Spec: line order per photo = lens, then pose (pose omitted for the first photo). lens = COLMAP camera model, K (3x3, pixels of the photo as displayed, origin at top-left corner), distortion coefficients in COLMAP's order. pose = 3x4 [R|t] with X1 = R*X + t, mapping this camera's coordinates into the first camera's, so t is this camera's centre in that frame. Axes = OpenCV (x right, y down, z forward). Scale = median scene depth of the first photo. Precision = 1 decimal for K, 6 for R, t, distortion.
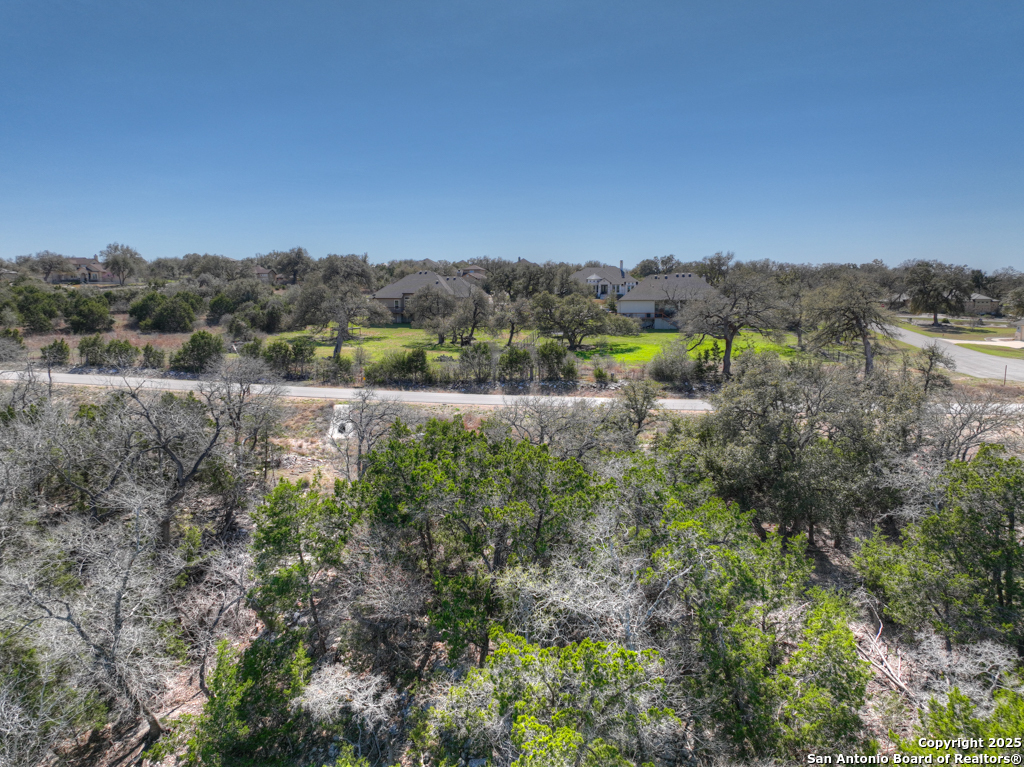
lens RADIAL K [[720.4, 0, 510.5], [0, 720.4, 381.8], [0, 0, 1]] dist [0.003034, 0.010912]
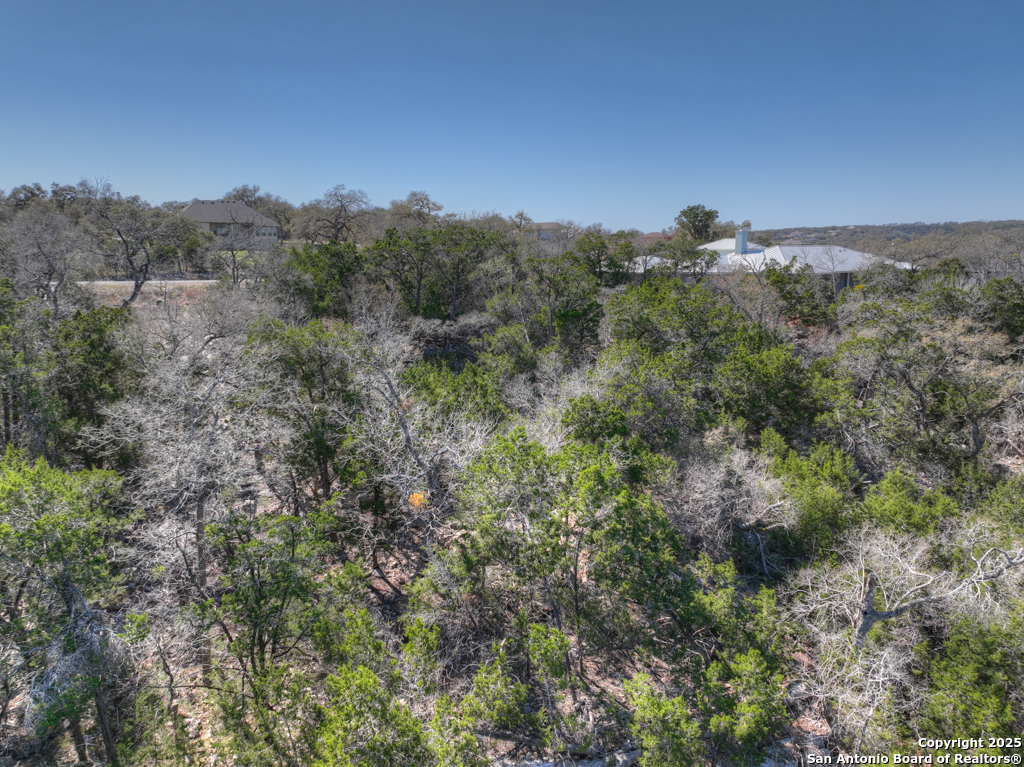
lens RADIAL K [[720.4, 0, 513.6], [0, 720.4, 383.8], [0, 0, 1]] dist [0.003034, 0.010912]
pose [[0.718020, -0.123587, 0.684962, -0.372313], [0.085972, 0.992321, 0.088923, 0.108227], [-0.690692, -0.004961, 0.723132, -0.167667]]
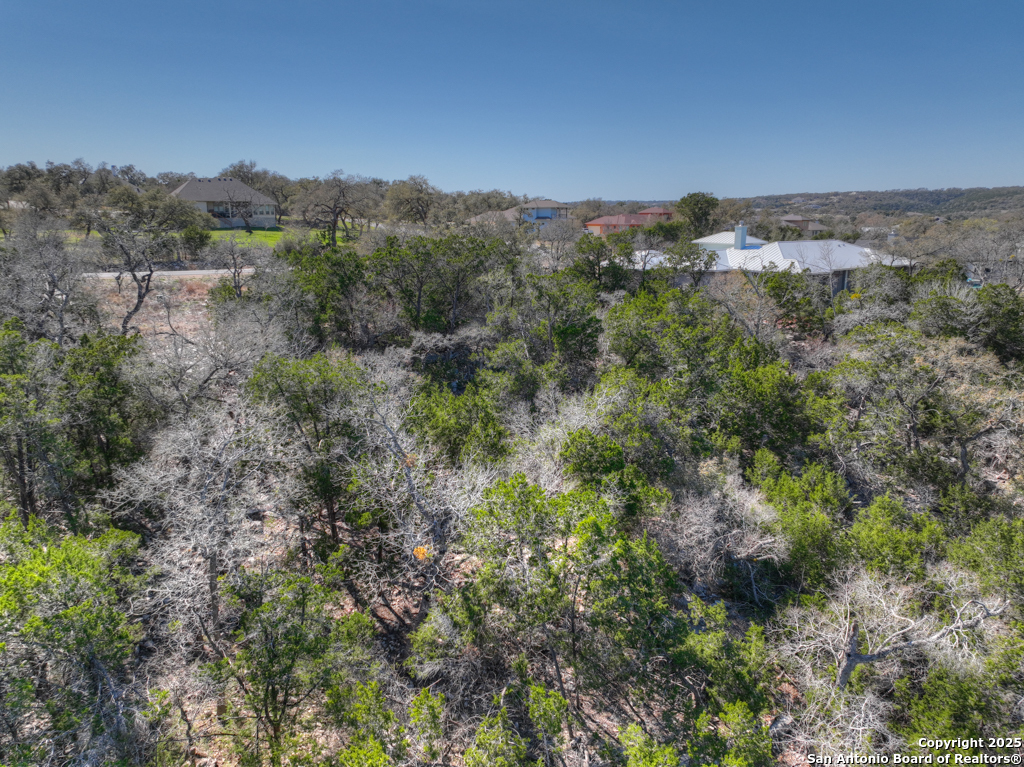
lens RADIAL K [[720.4, 0, 513.7], [0, 720.4, 383.4], [0, 0, 1]] dist [0.003034, 0.010912]
pose [[0.716819, -0.154041, 0.680031, -0.373943], [0.082937, 0.987204, 0.136199, 0.072194], [-0.692309, -0.041231, 0.720422, -0.172465]]
